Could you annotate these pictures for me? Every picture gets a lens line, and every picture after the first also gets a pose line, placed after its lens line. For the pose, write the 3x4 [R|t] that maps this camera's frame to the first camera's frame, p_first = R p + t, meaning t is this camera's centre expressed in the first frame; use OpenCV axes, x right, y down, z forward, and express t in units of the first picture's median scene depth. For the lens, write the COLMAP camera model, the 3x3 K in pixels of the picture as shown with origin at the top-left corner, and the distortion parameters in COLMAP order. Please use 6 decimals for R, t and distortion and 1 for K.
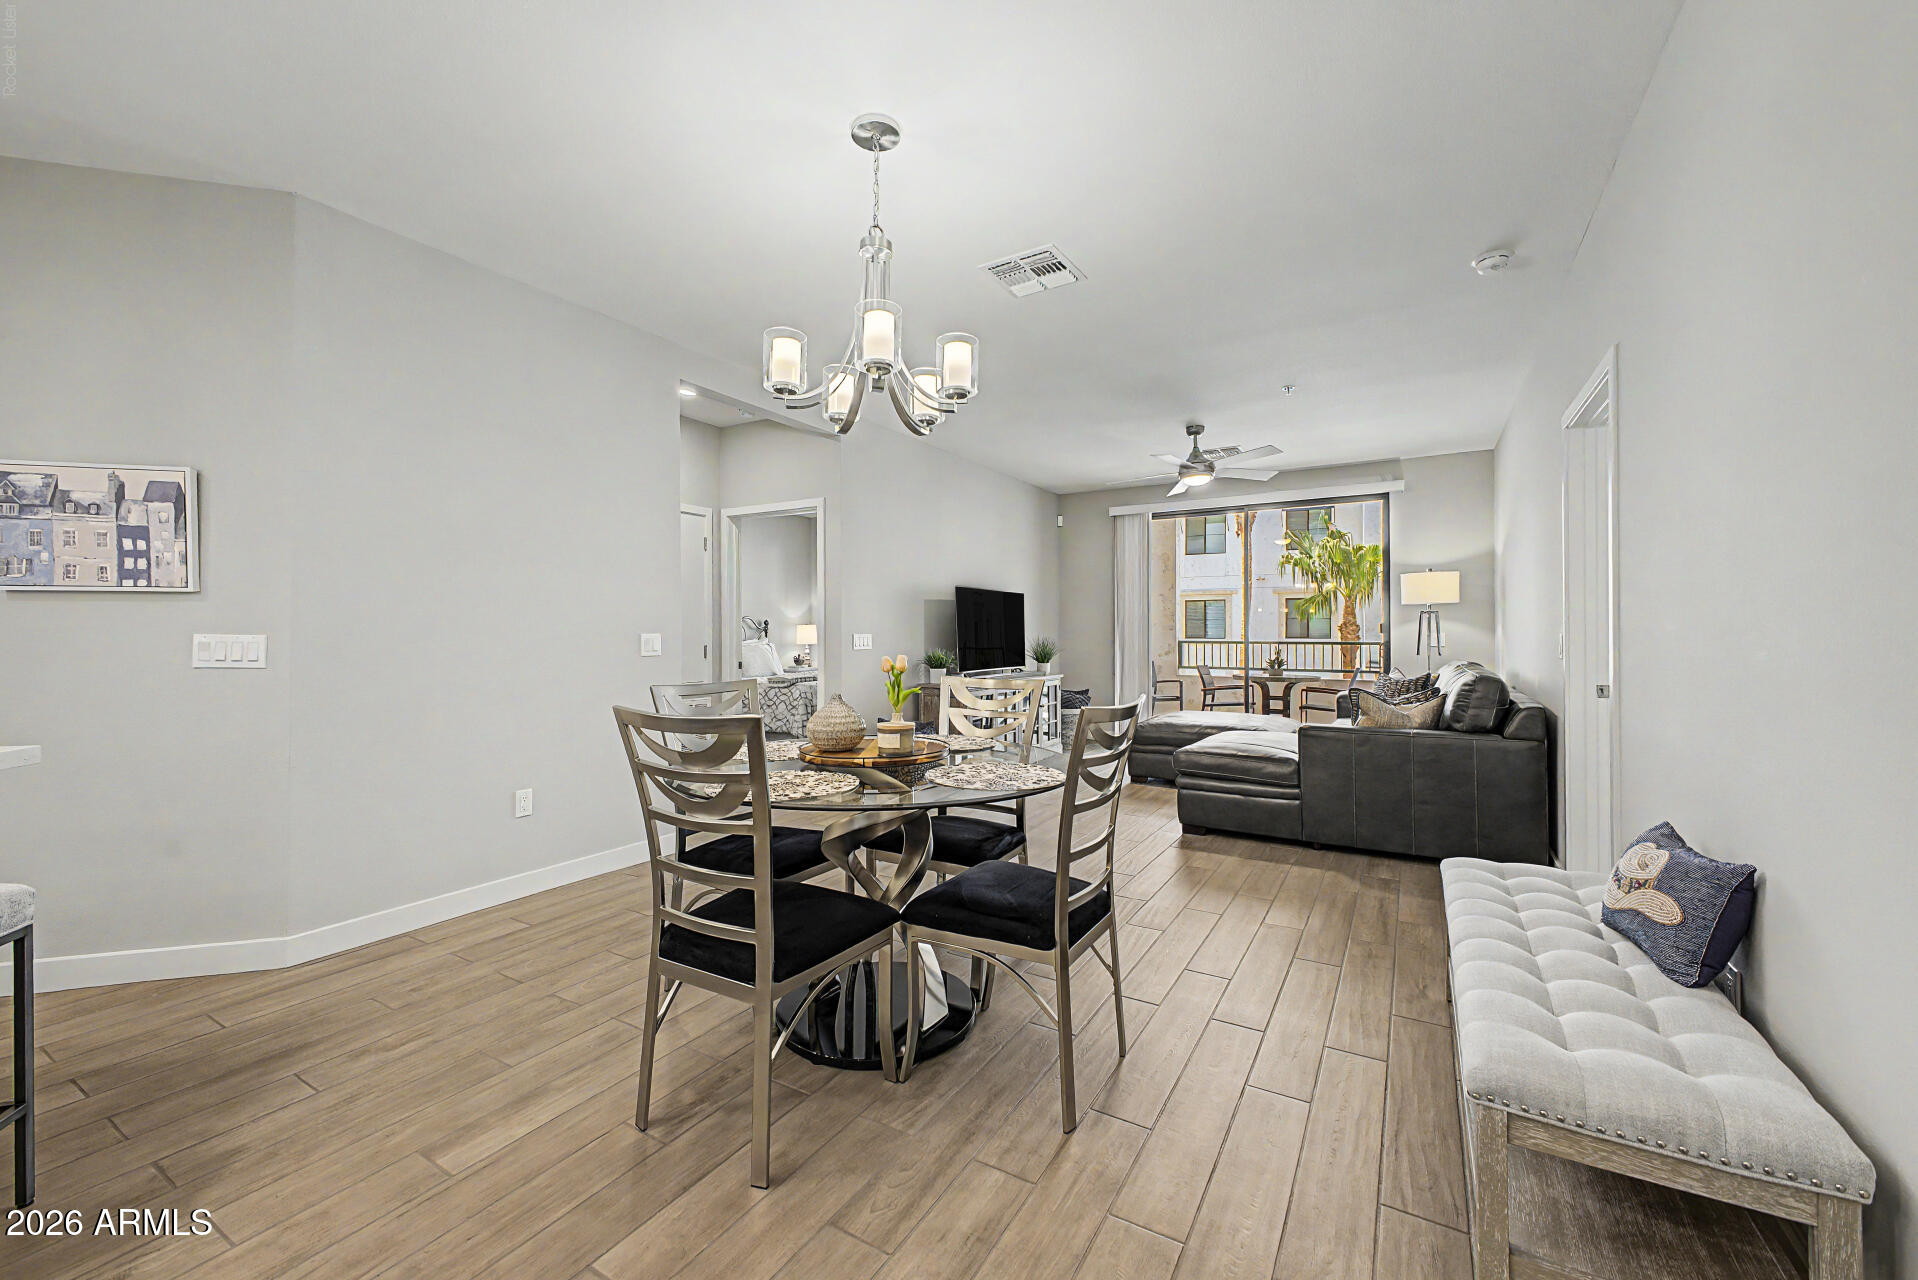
lens RADIAL K [[761.7, 0, 958.1], [0, 761.7, 633.1], [0, 0, 1]] dist [0.027570, -0.010919]
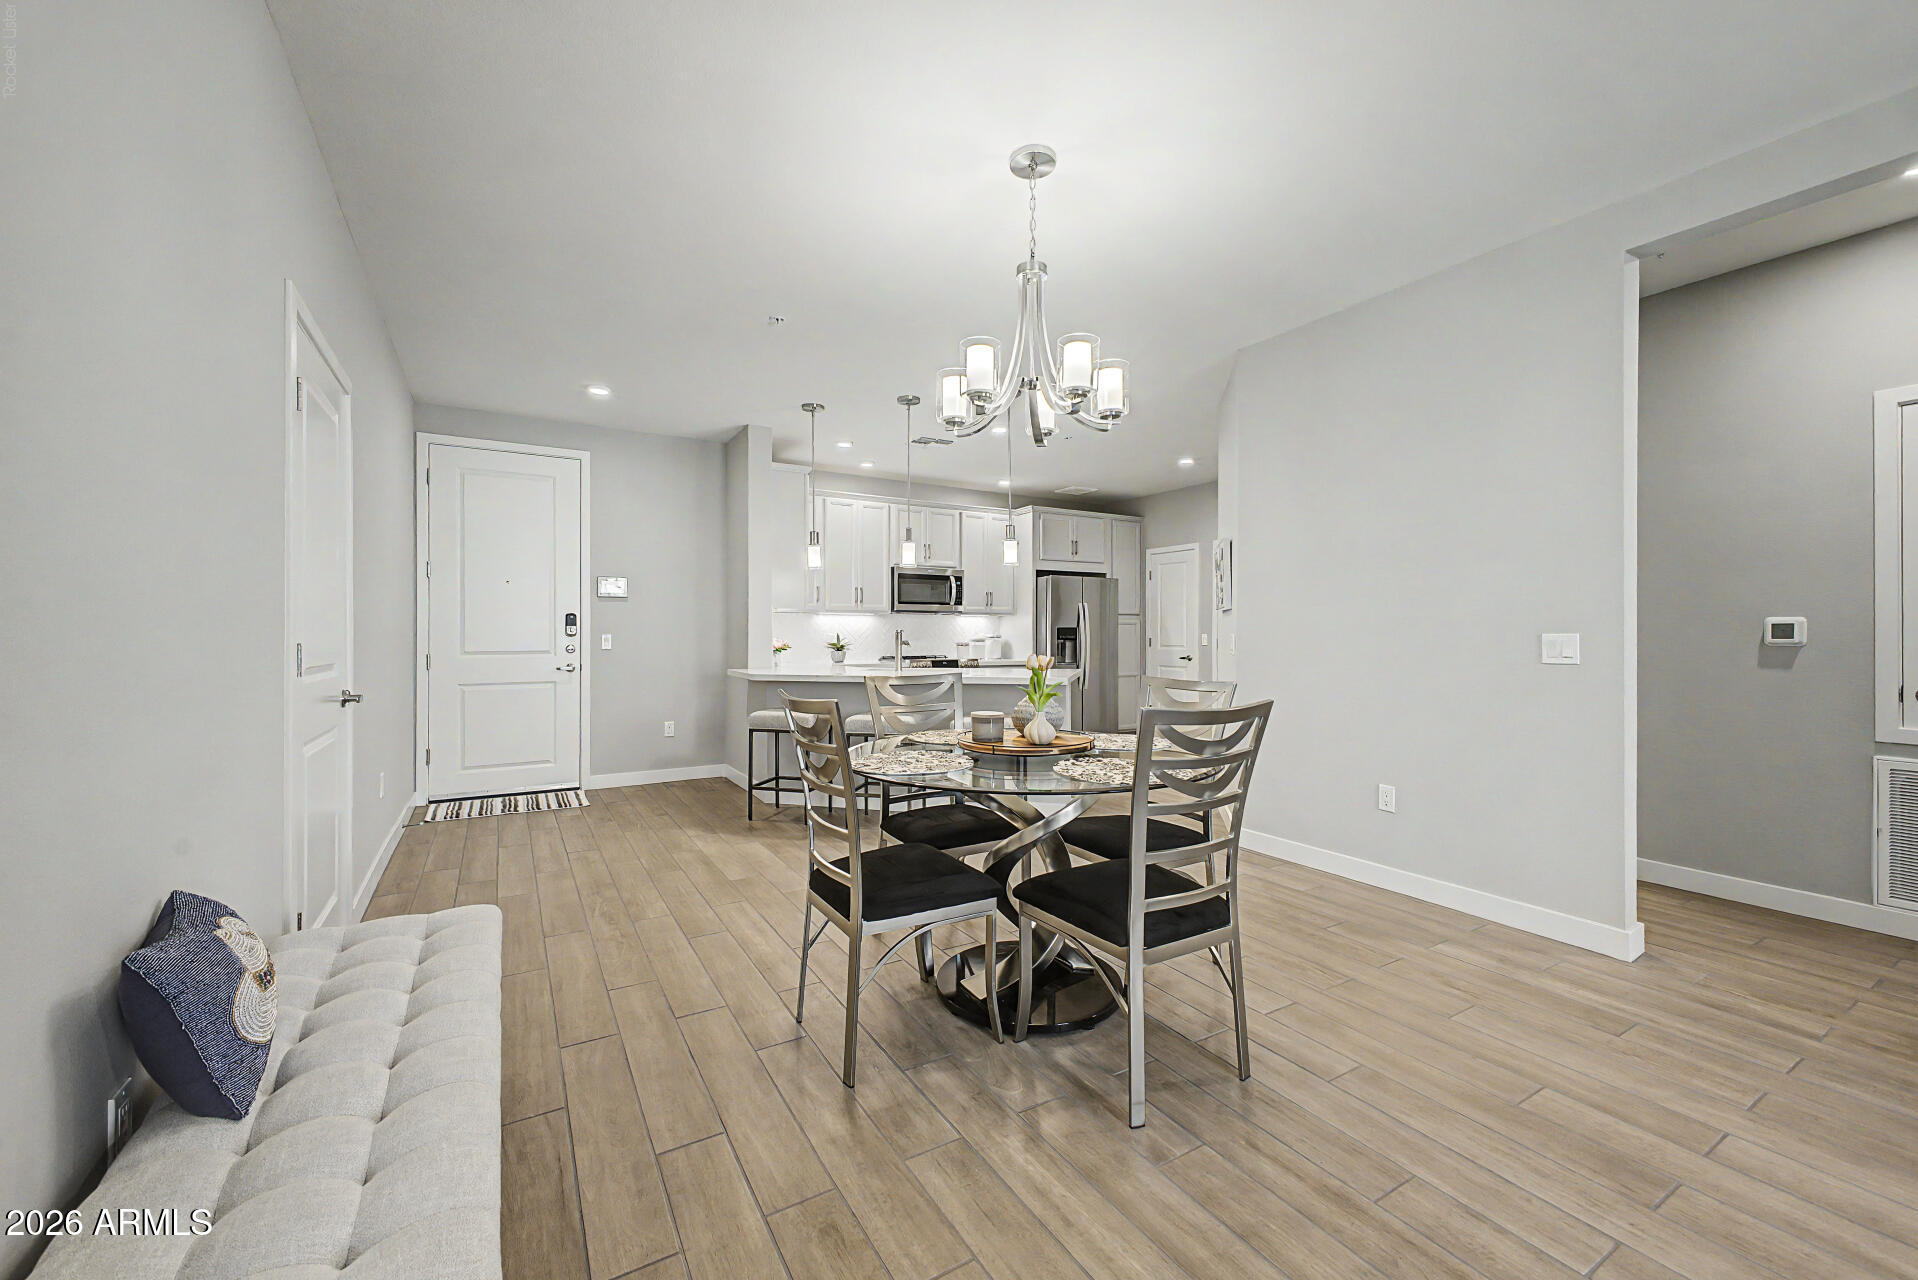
lens RADIAL K [[761.7, 0, 958.1], [0, 761.7, 633.1], [0, 0, 1]] dist [0.027570, -0.010919]
pose [[-0.476440, -0.000471, -0.879207, 0.504053], [0.000837, 0.999999, -0.000989, 0.000326], [0.879207, -0.001208, -0.476439, 0.812009]]
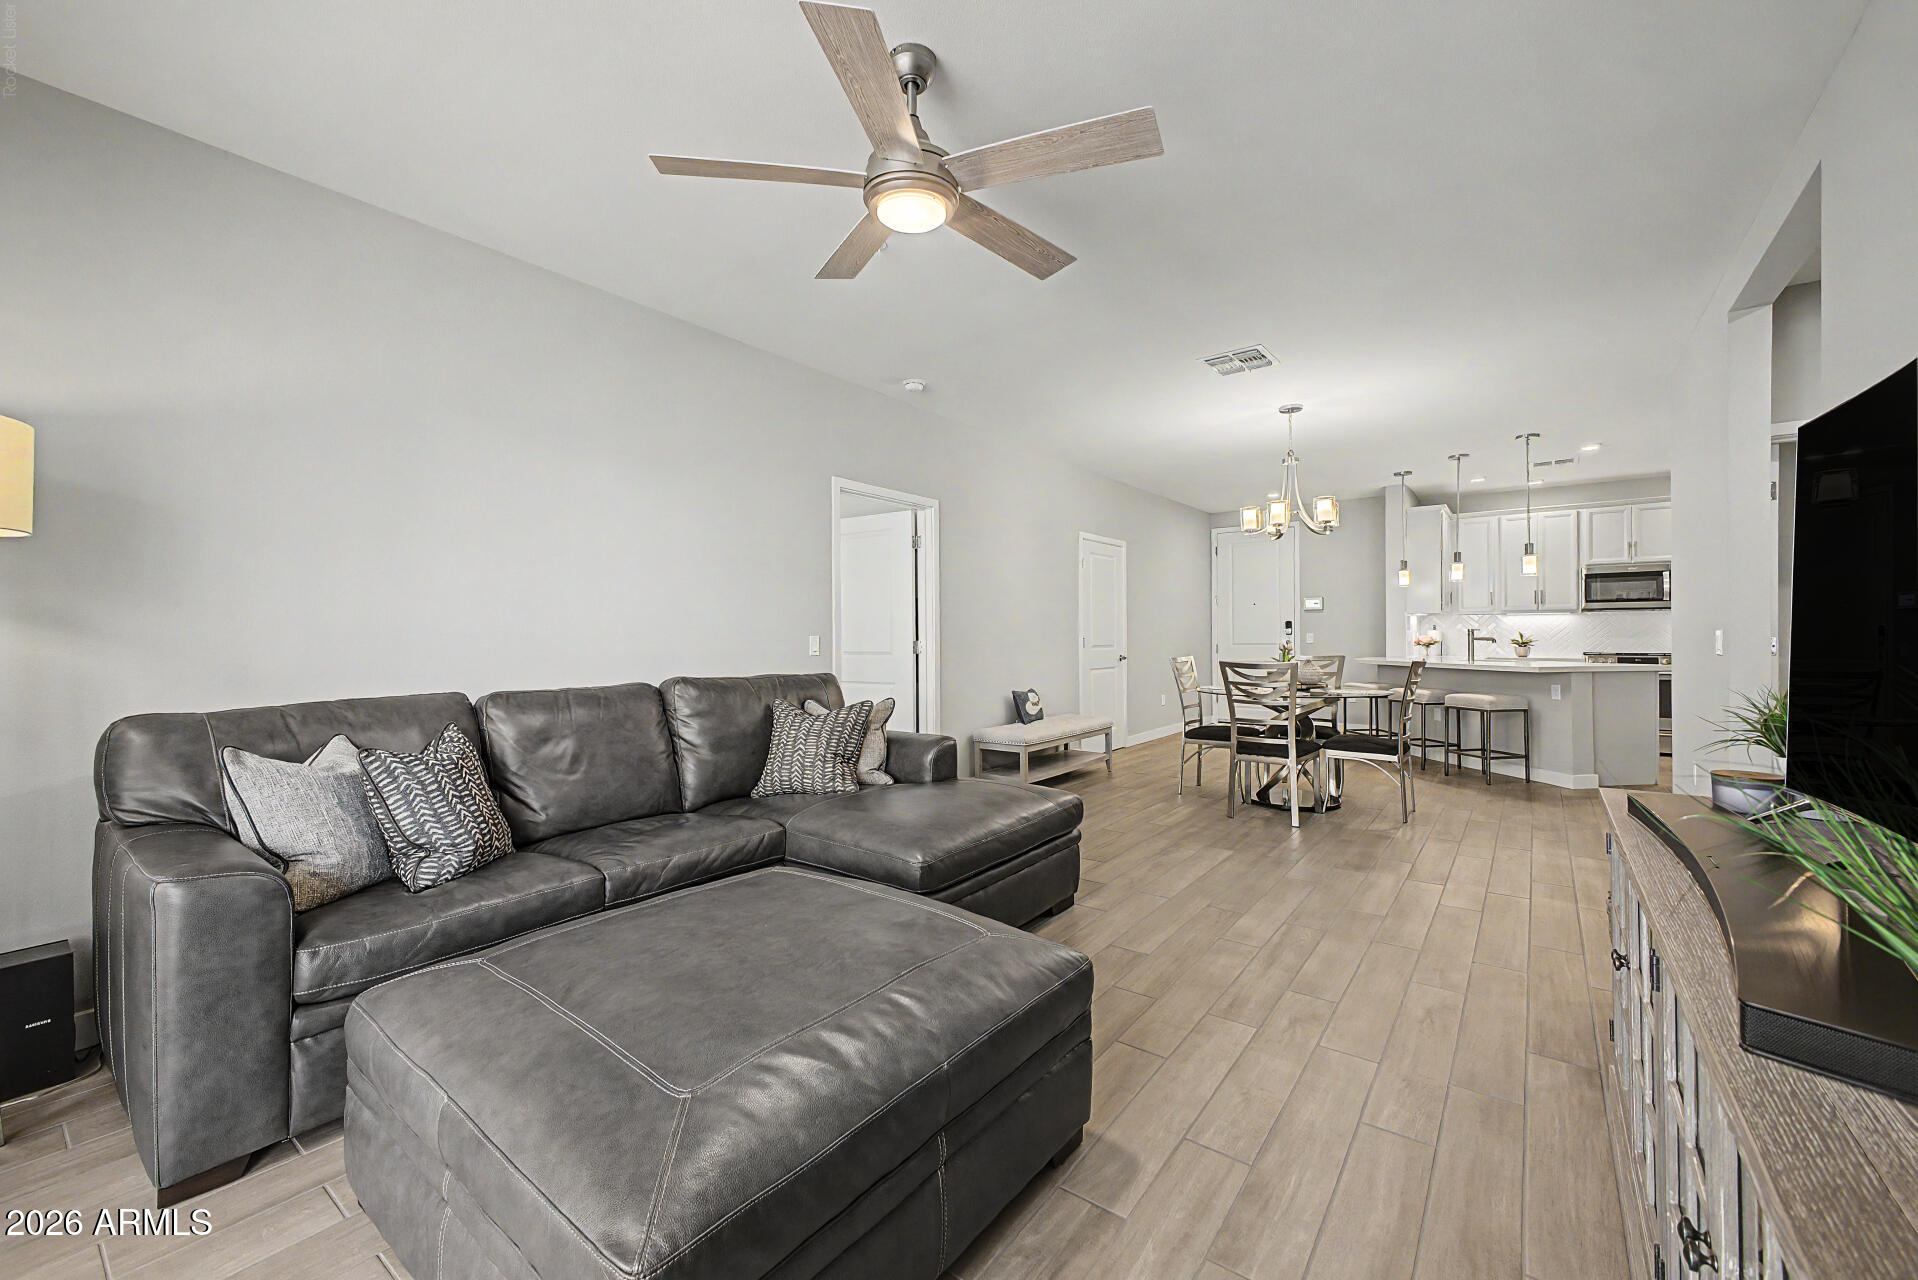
lens RADIAL K [[761.7, 0, 958.1], [0, 761.7, 633.1], [0, 0, 1]] dist [0.027570, -0.010919]
pose [[-0.993968, 0.007020, 0.109446, 0.349539], [0.006699, 0.999972, -0.003296, 0.000590], [-0.109466, -0.002543, -0.993987, 1.891320]]
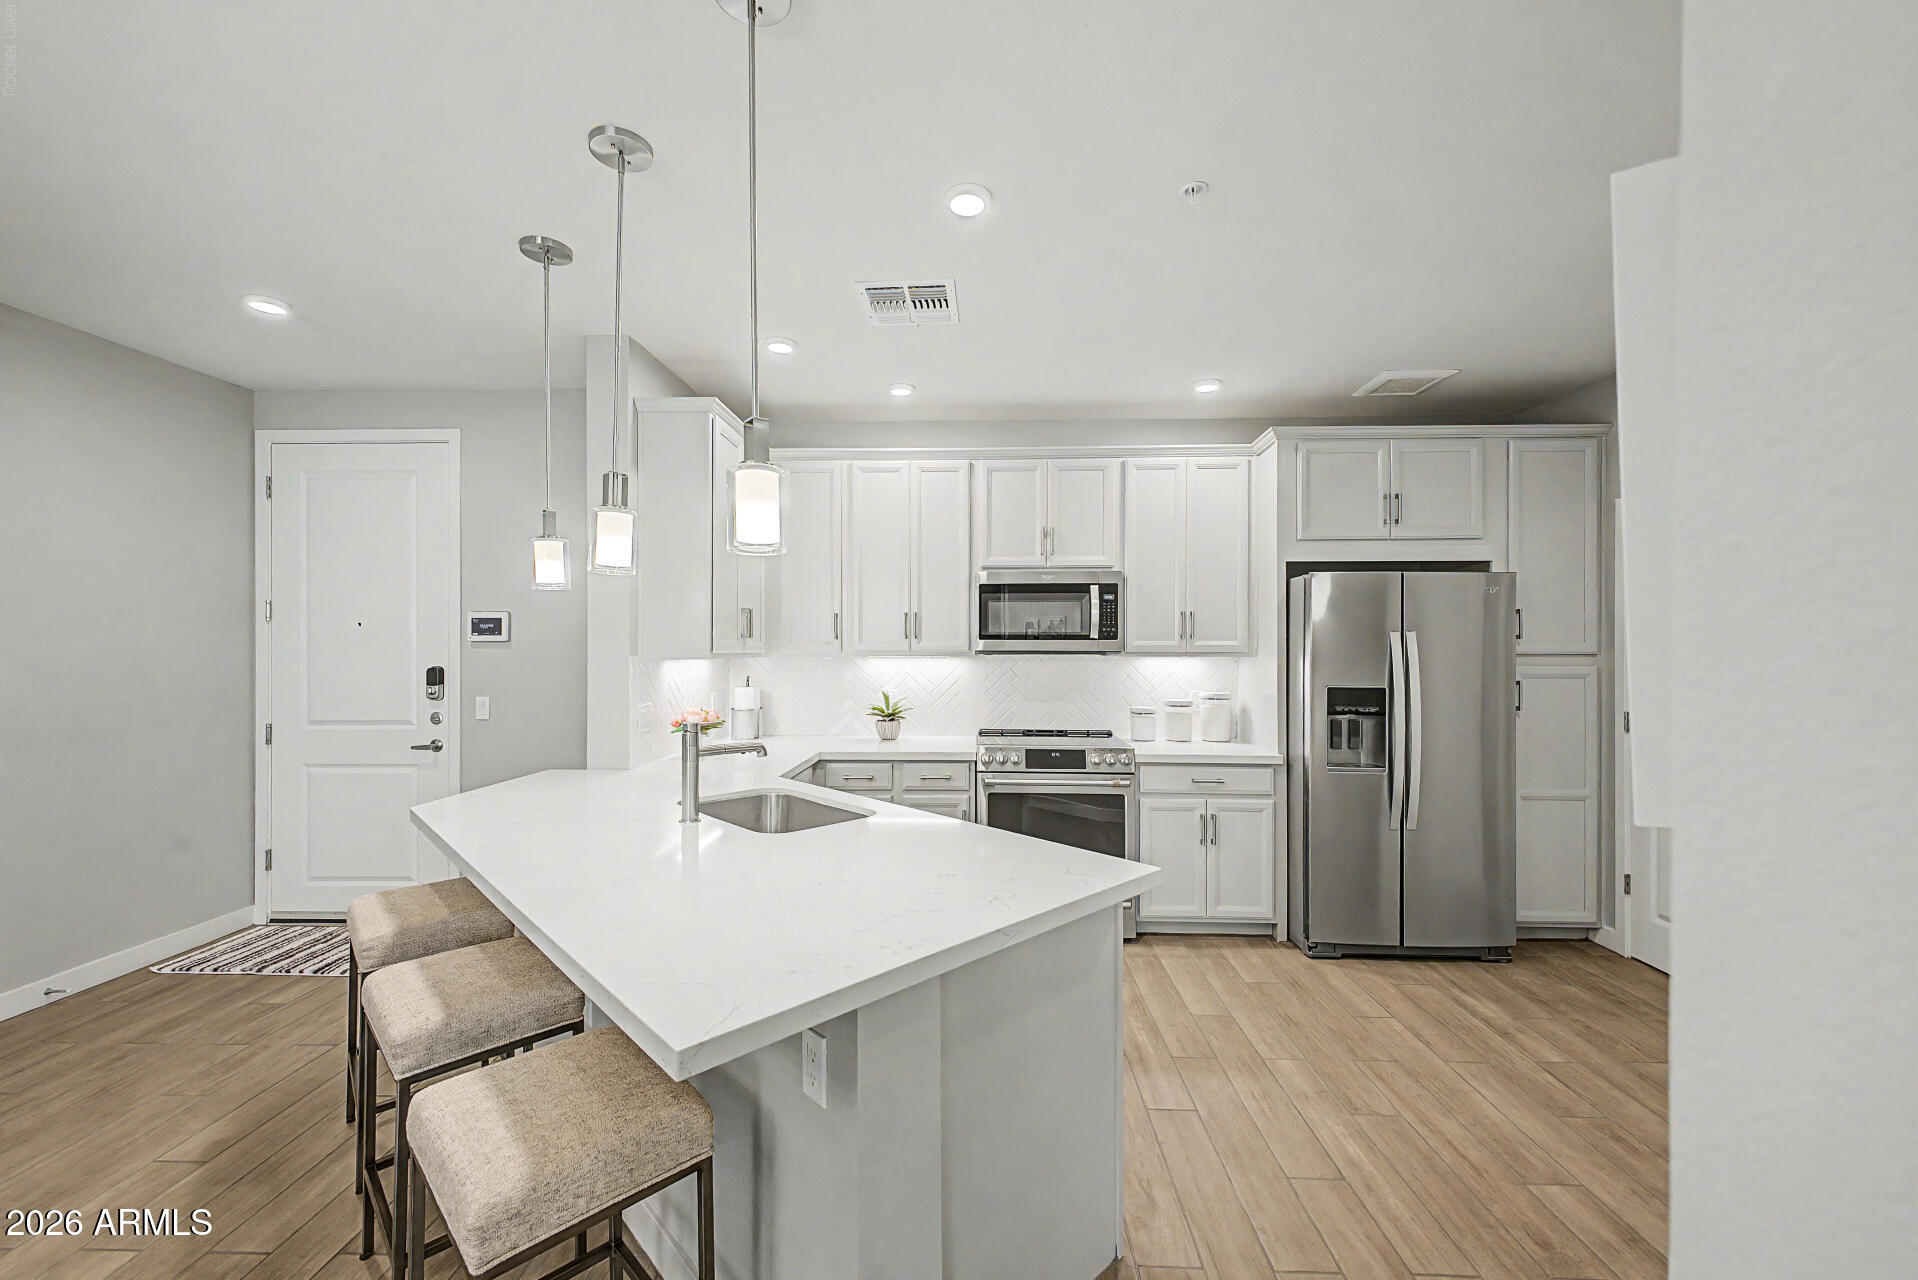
lens RADIAL K [[729.0, 0, 954.5], [0, 729.0, 636.5], [0, 0, 1]] dist [0.018476, -0.008904]
pose [[-0.878768, -0.004351, -0.477230, -0.495593], [0.000953, 0.999940, -0.010872, -0.062591], [0.477249, -0.010009, -0.878711, 0.648650]]
